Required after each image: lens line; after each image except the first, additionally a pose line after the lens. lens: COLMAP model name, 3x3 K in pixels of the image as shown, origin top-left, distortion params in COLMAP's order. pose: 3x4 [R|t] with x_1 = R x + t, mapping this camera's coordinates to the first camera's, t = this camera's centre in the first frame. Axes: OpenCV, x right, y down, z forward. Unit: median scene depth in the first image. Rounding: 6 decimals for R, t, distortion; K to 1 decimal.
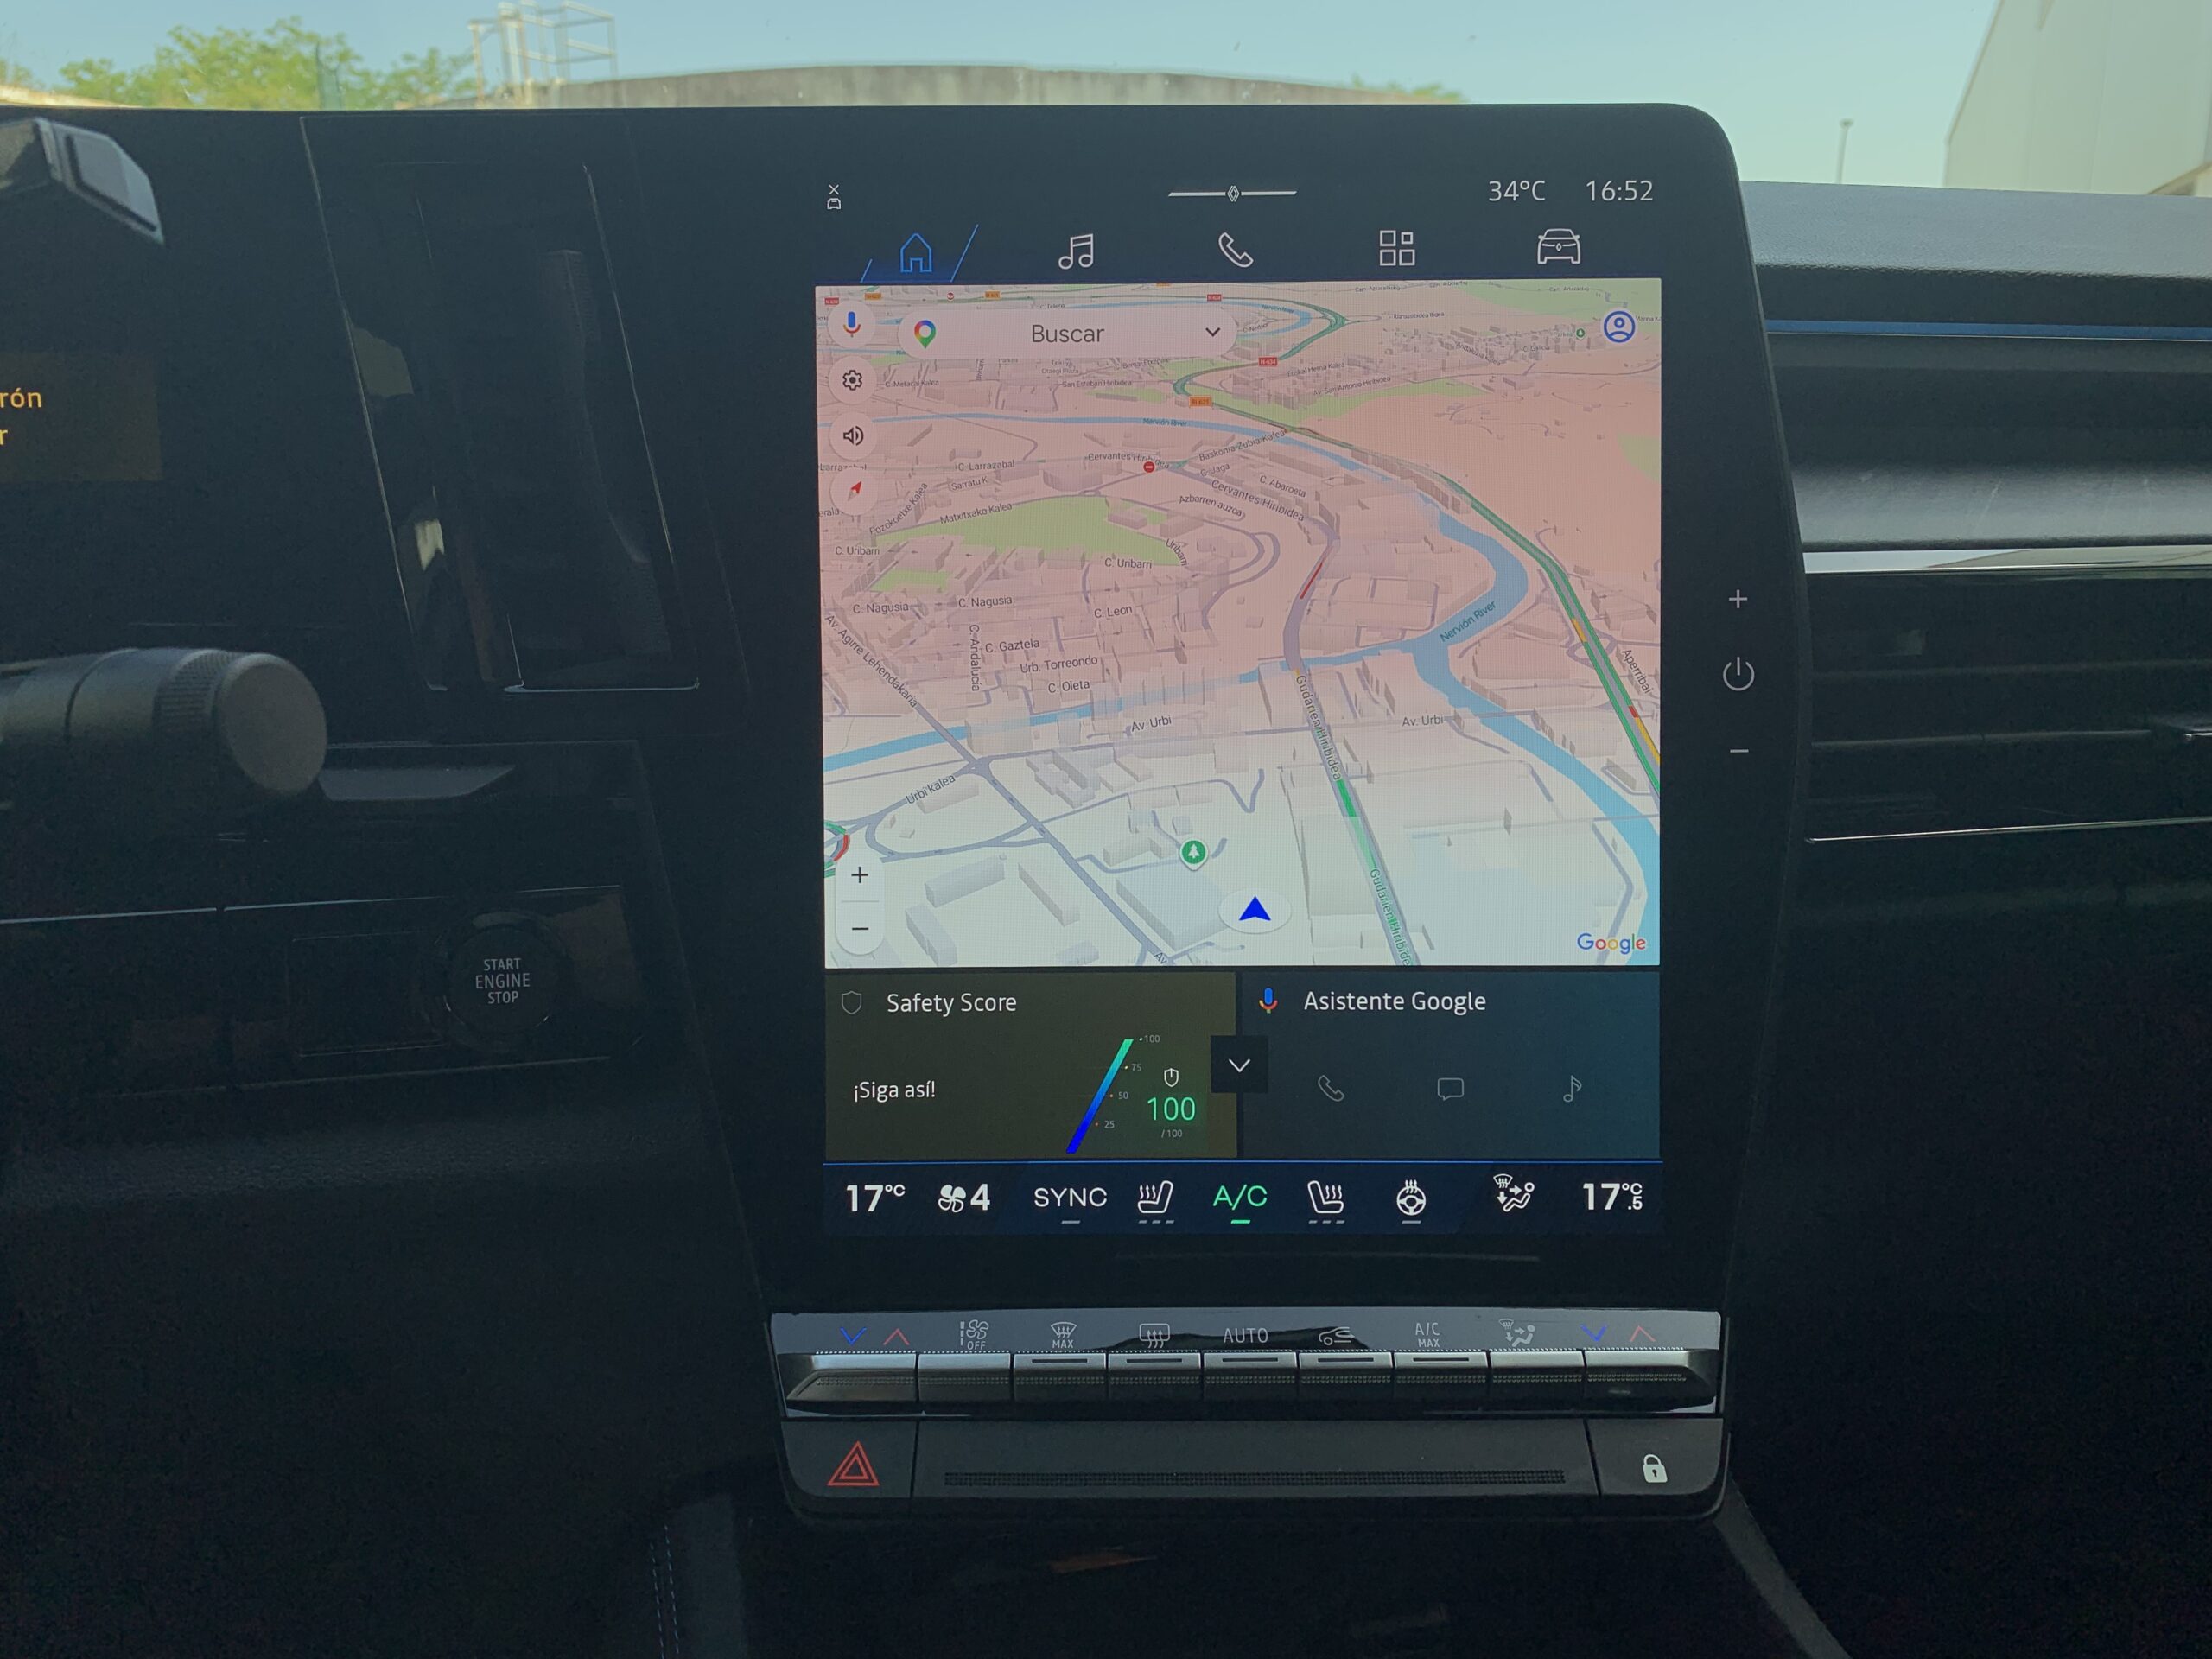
lens RADIAL K [[1675.4, 0, 1112.8], [0, 1675.4, 795.0], [0, 0, 1]] dist [0.100458, -0.342936]
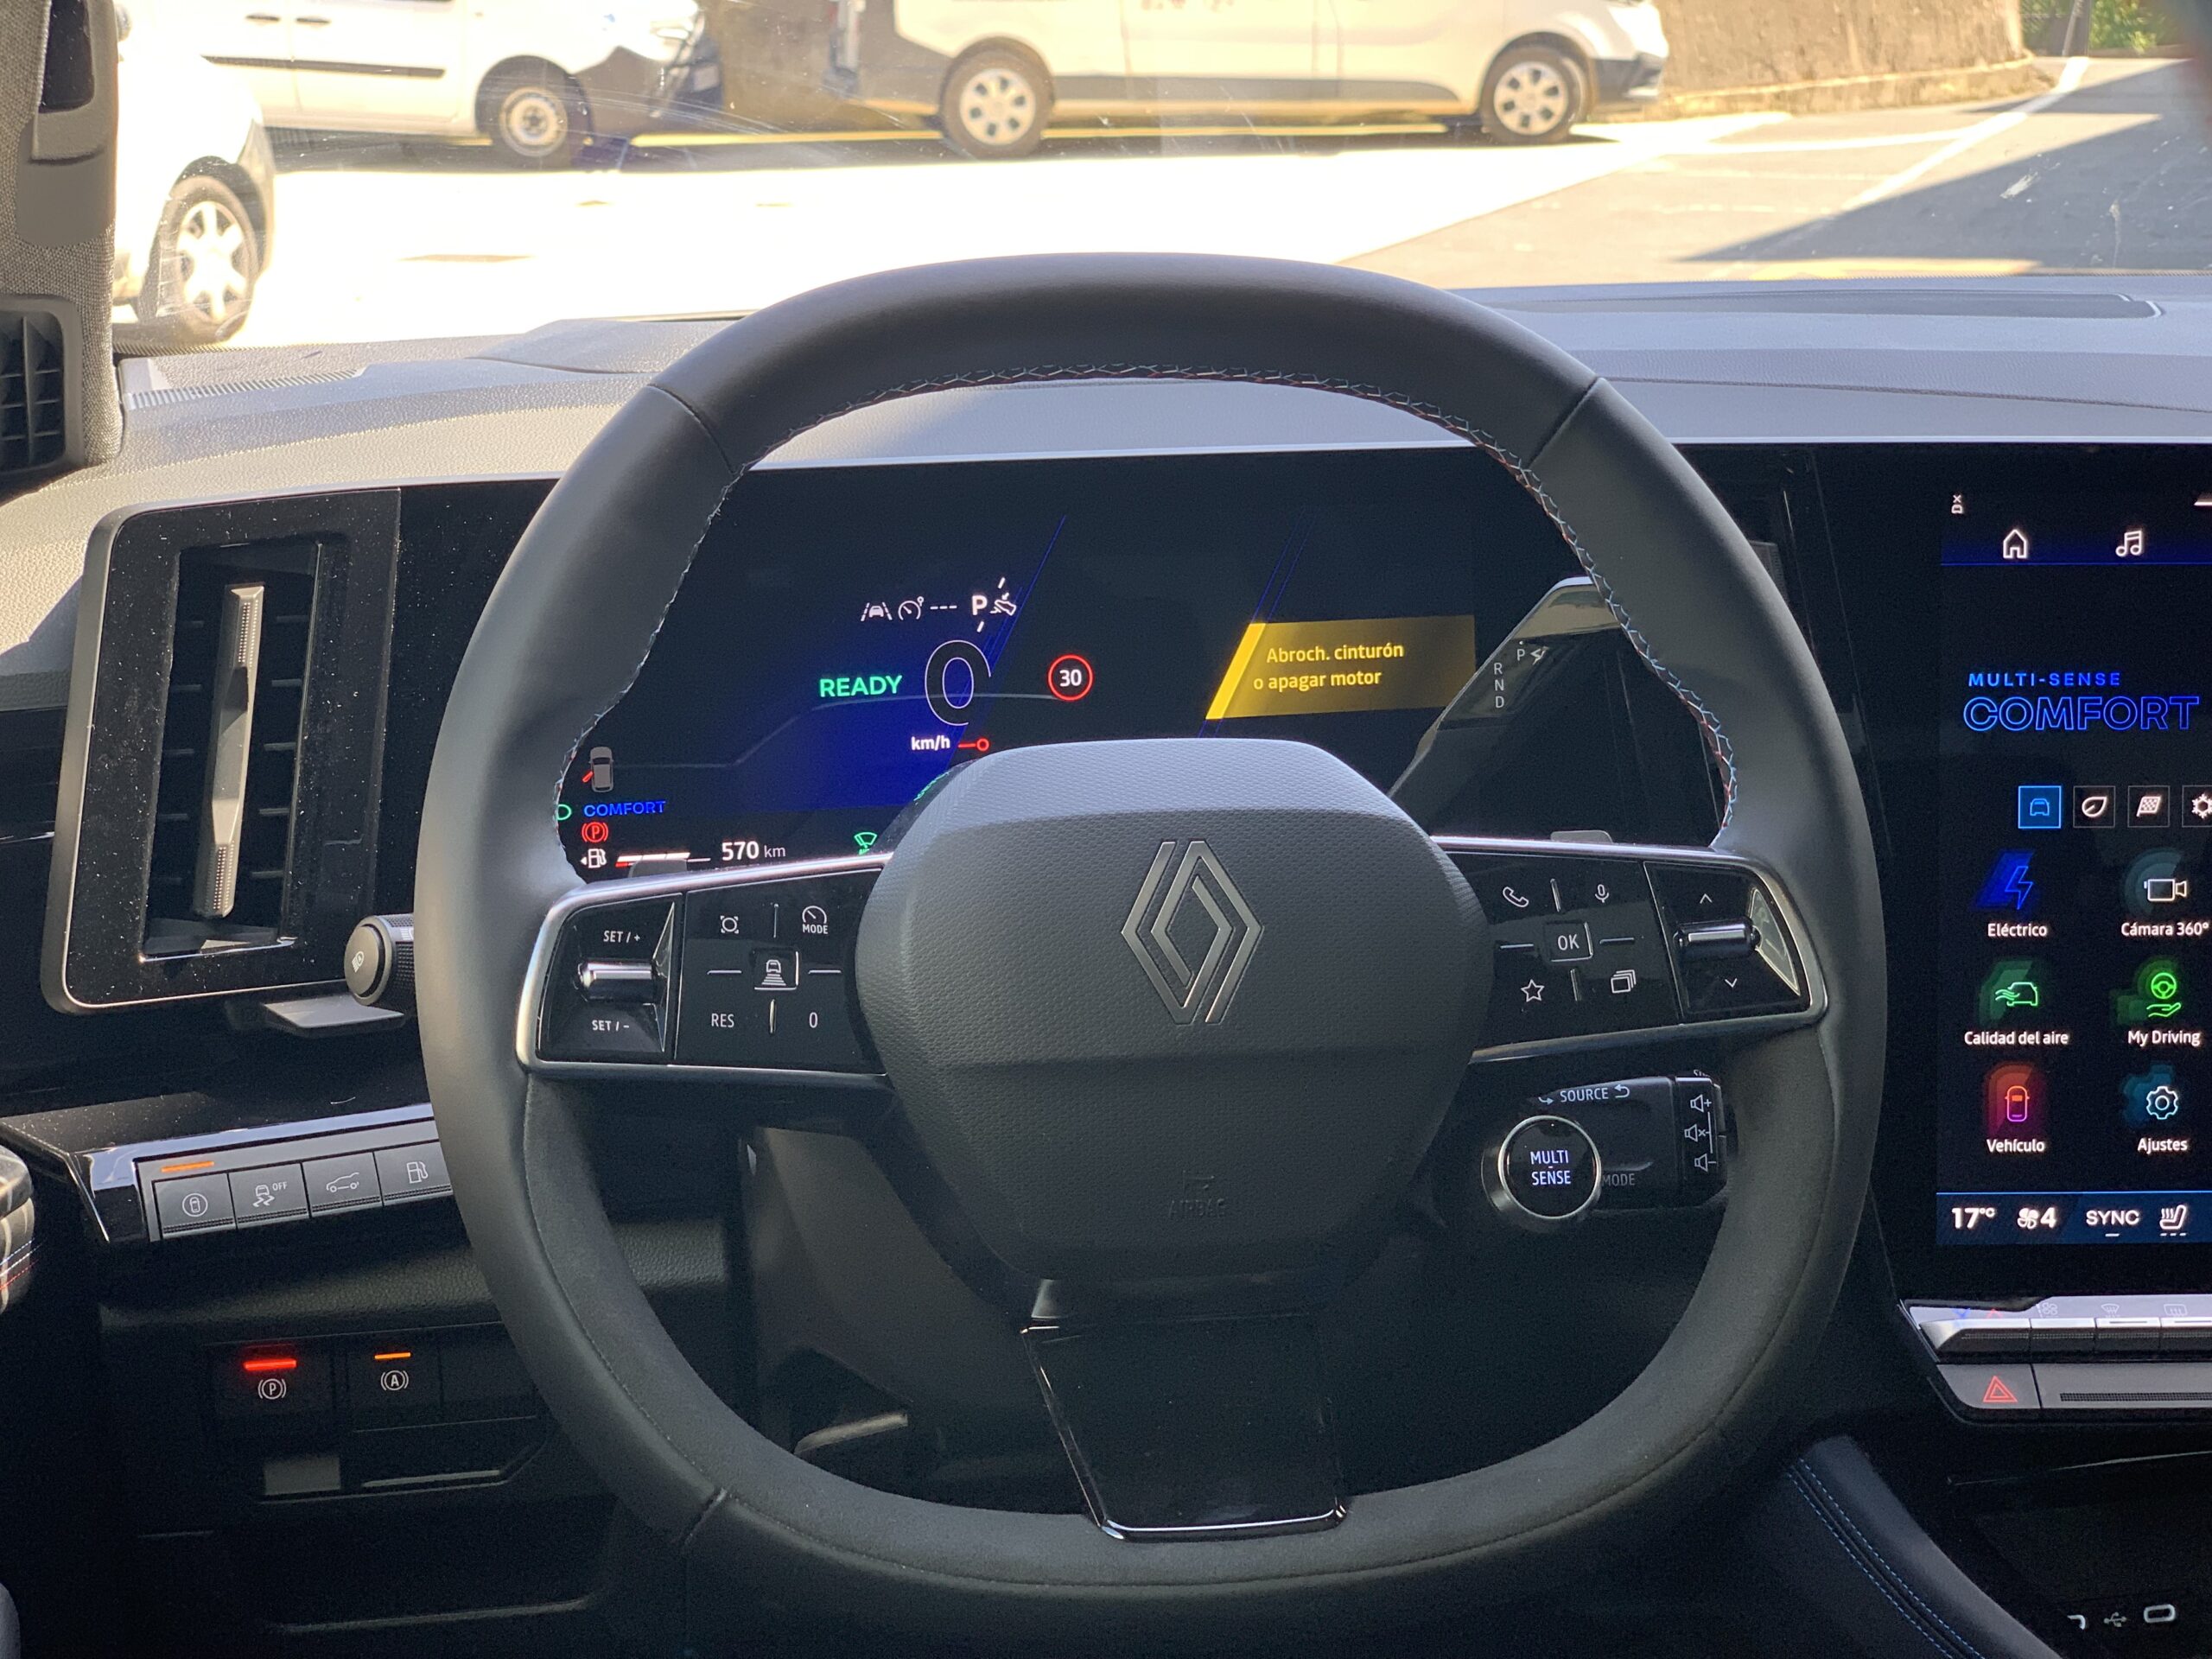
lens RADIAL K [[3263.3, 0, 1106.6], [0, 3263.3, 833.4], [0, 0, 1]] dist [0.247096, -1.210476]
pose [[0.999778, 0.000691, 0.021082, -0.920576], [-0.001405, 0.999424, 0.033897, -0.171961], [-0.021046, -0.033919, 0.999203, -1.716523]]
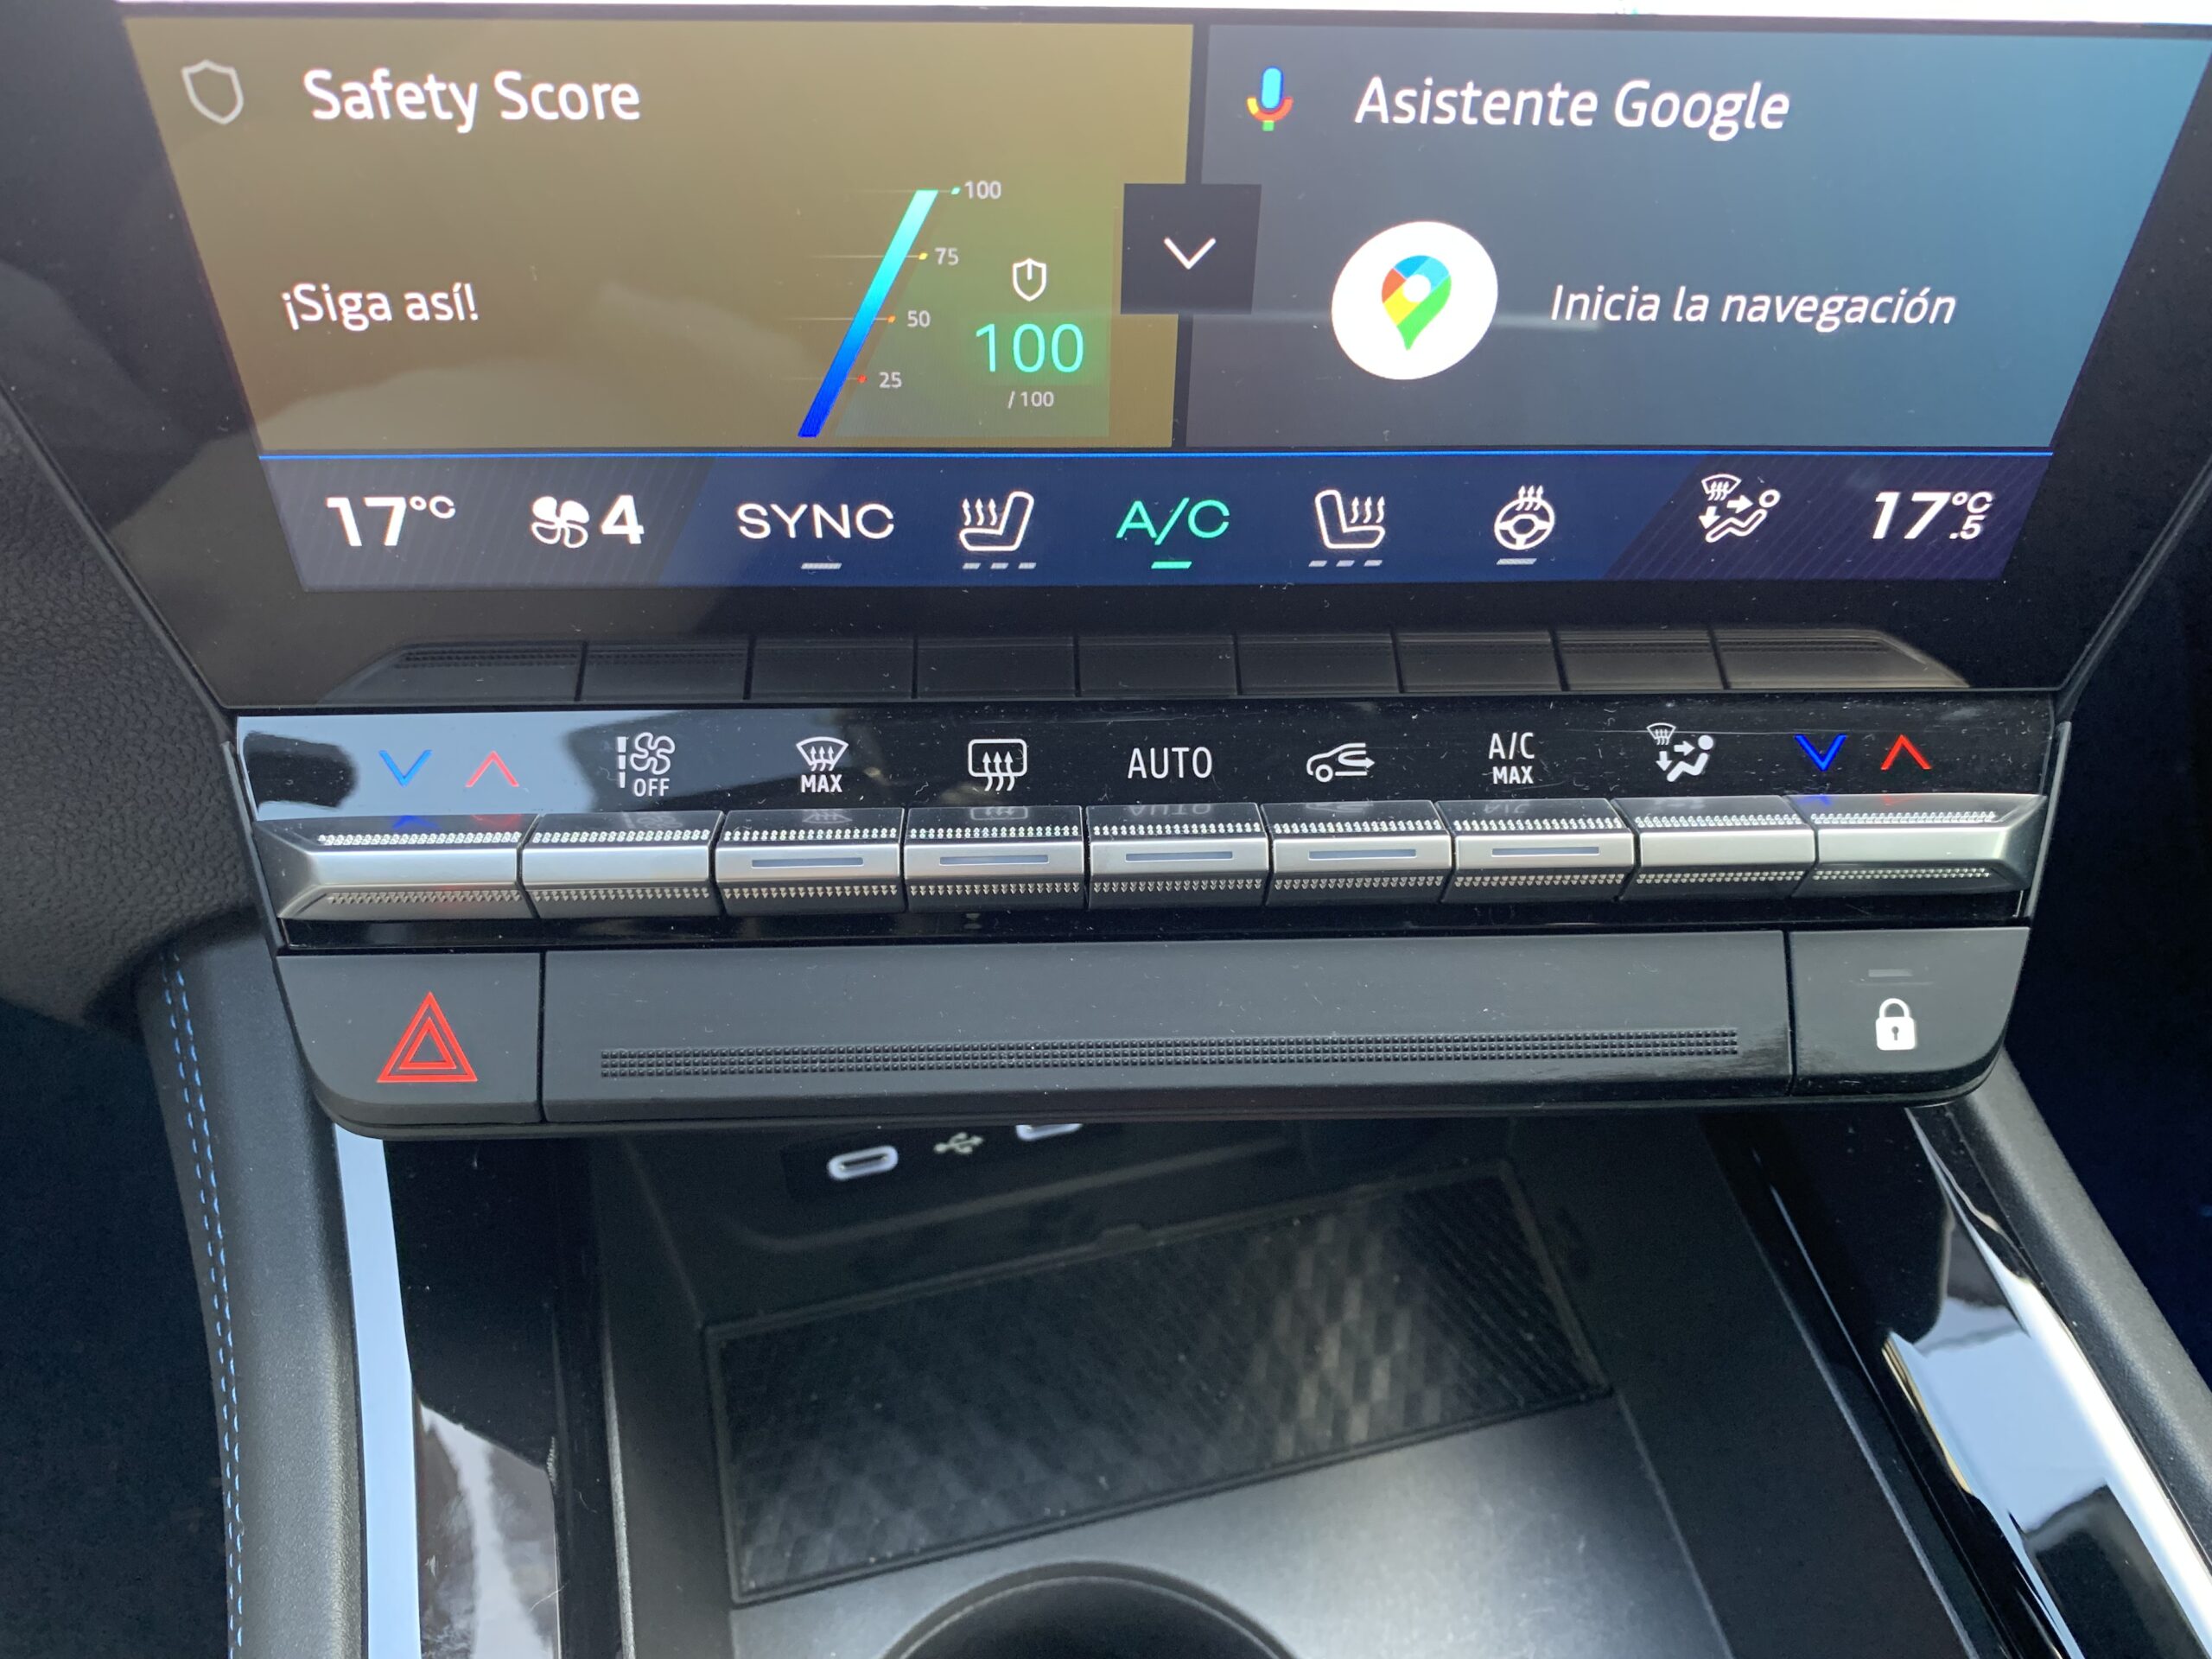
lens RADIAL K [[1752.7, 0, 1113.0], [0, 1752.7, 826.8], [0, 0, 1]] dist [0.081519, -0.246269]
pose [[0.997790, -0.015297, 0.064662, 0.024828], [-0.030161, 0.762846, 0.645877, -0.016912], [-0.059207, -0.646400, 0.760698, 0.565473]]
